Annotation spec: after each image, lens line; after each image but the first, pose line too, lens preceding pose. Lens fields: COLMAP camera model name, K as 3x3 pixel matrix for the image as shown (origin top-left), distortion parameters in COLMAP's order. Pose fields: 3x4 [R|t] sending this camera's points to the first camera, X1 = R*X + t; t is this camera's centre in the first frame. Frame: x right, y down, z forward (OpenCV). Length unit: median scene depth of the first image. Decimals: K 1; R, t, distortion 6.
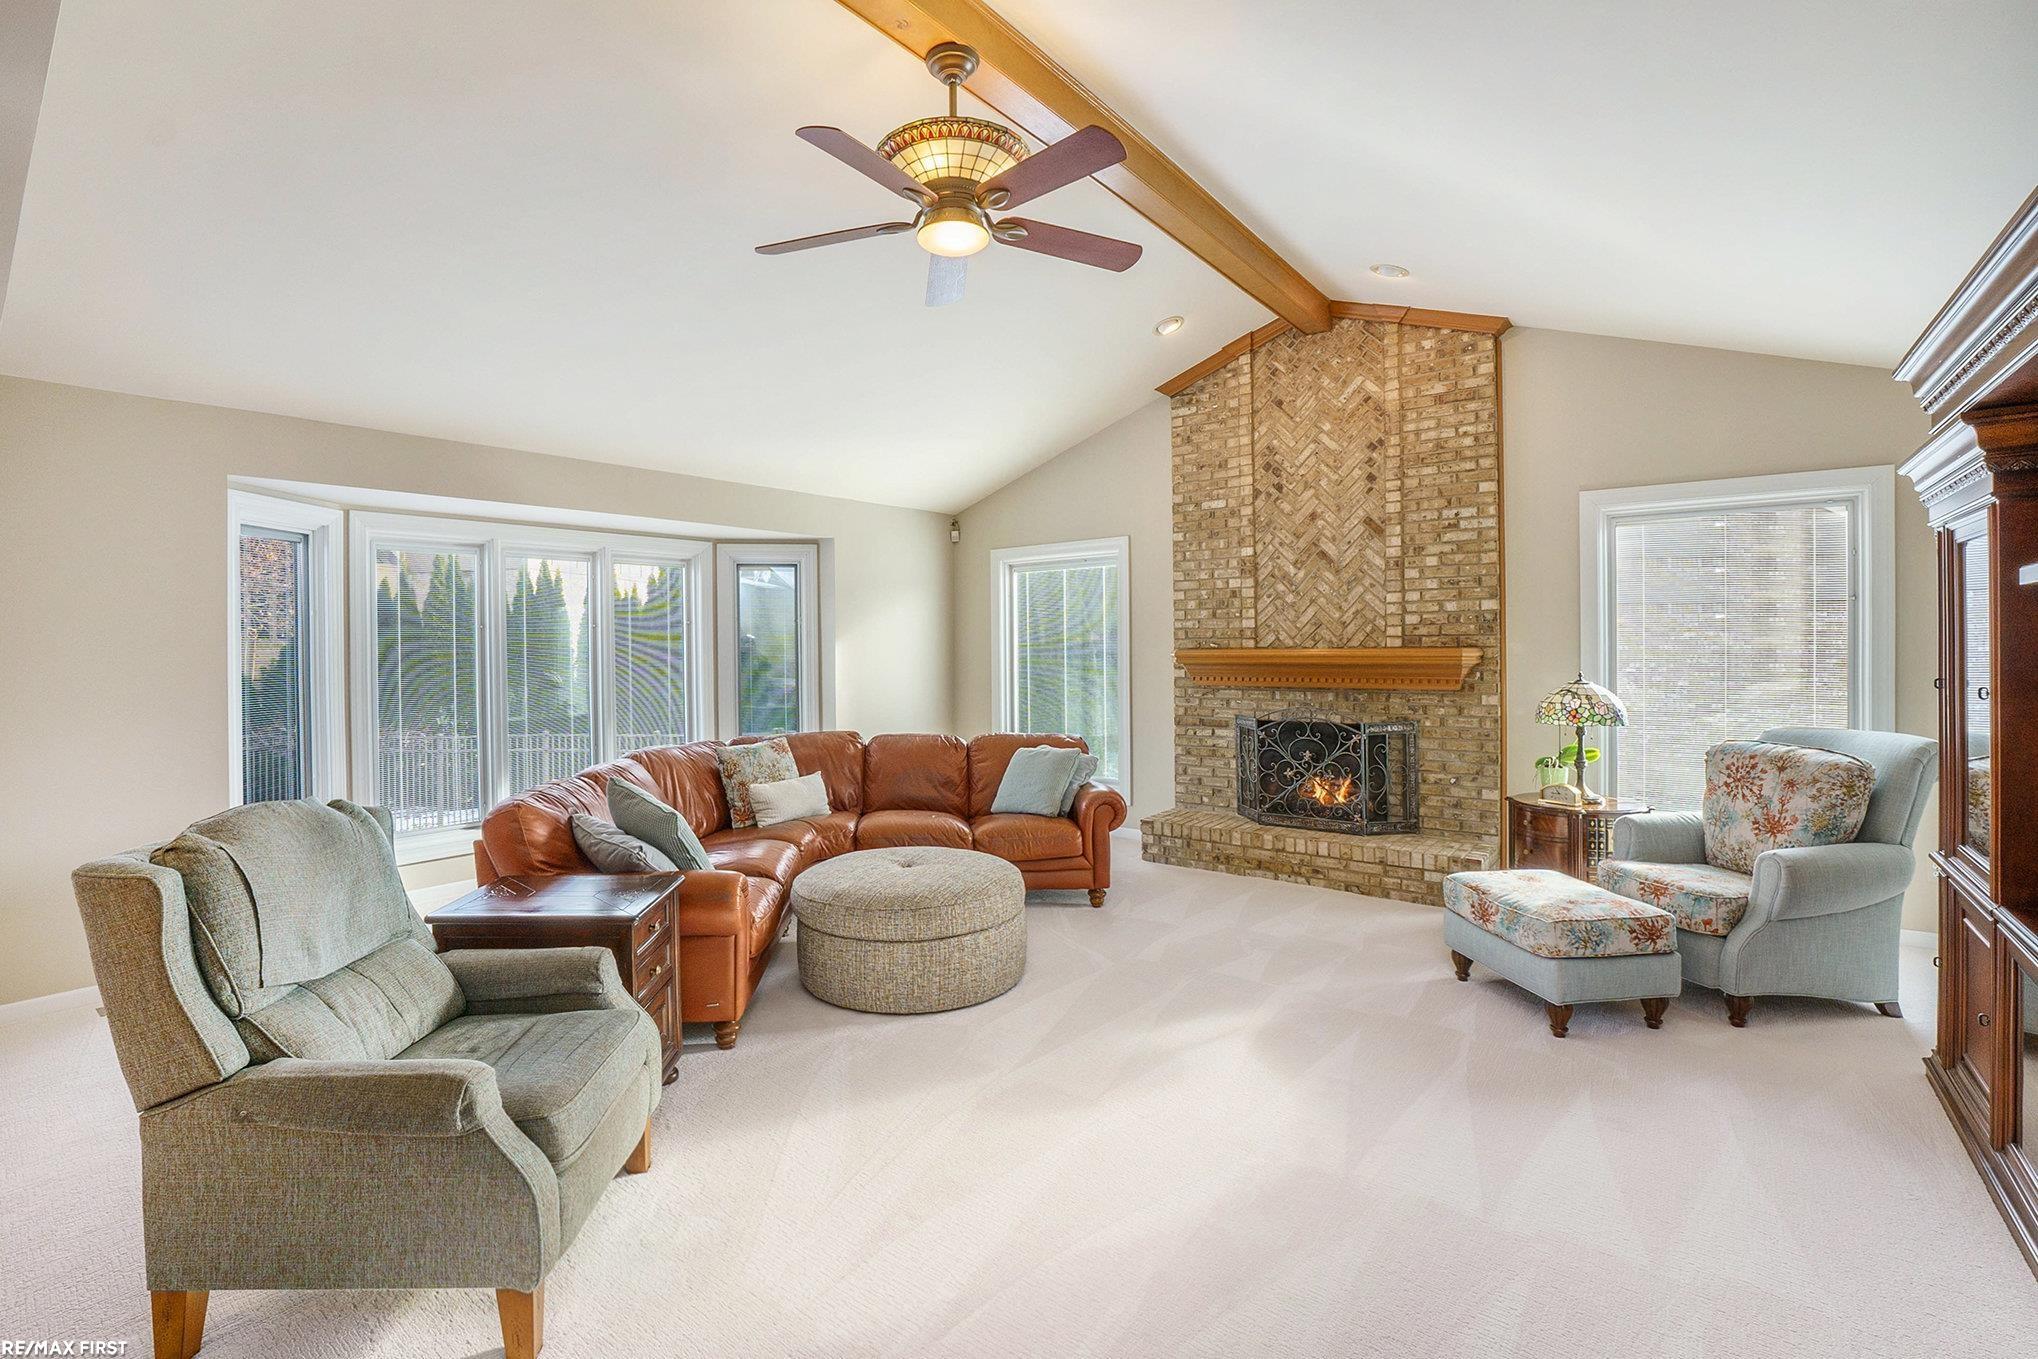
lens RADIAL K [[899.4, 0, 990.2], [0, 899.4, 662.1], [0, 0, 1]] dist [-0.044365, 0.003927]
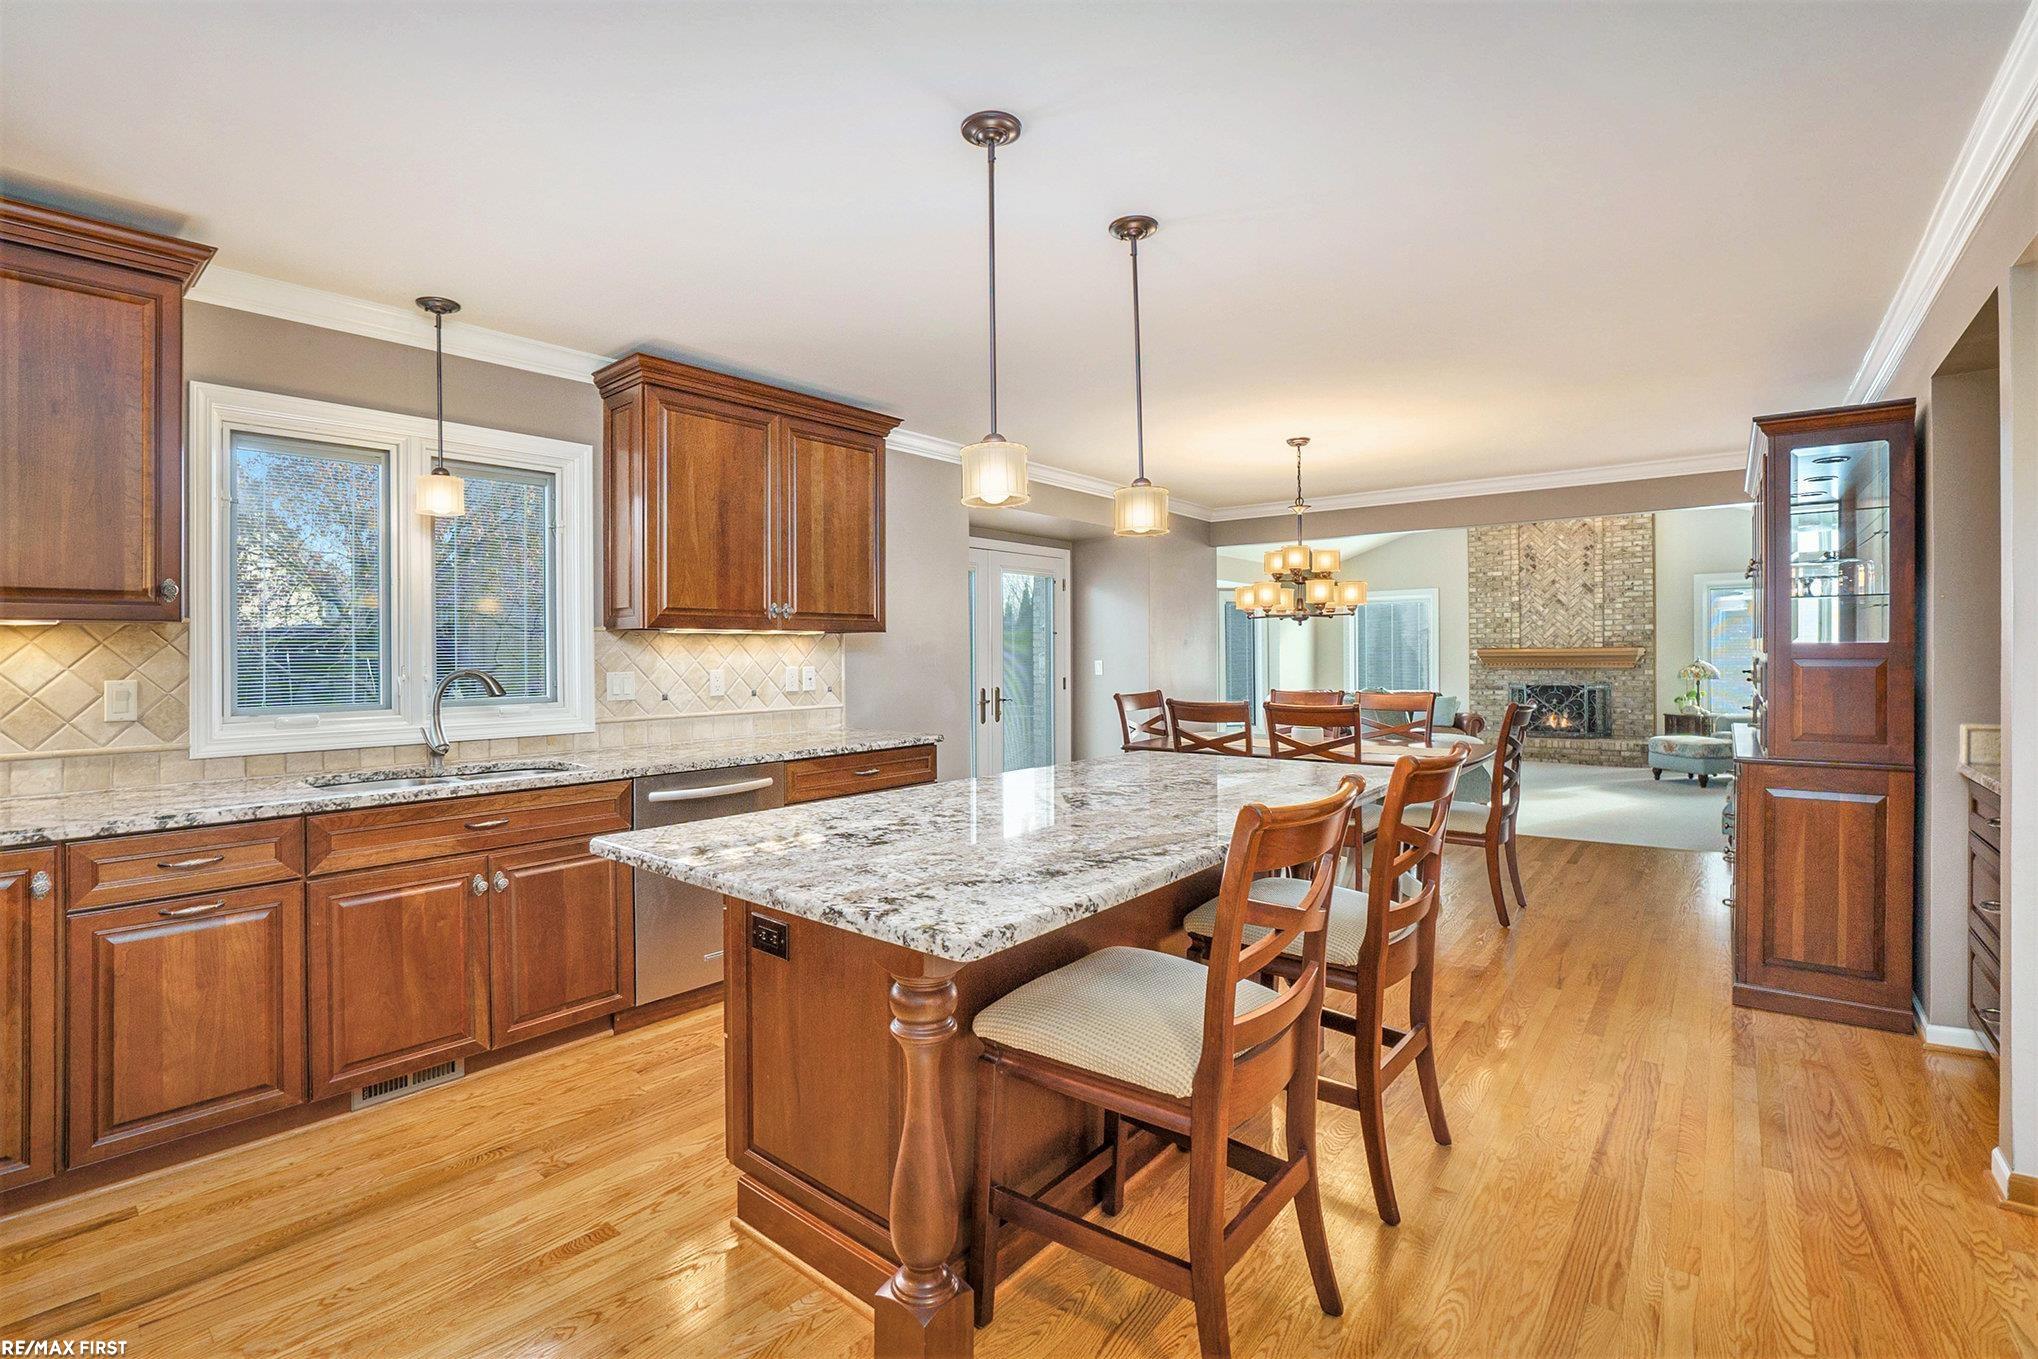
lens RADIAL K [[899.4, 0, 1008.6], [0, 899.4, 676.5], [0, 0, 1]] dist [-0.044365, 0.003927]
pose [[0.999973, -0.003148, -0.006622, -0.894283], [0.003178, 0.999985, 0.004429, 0.037149], [0.006608, -0.004450, 0.999968, -1.040920]]
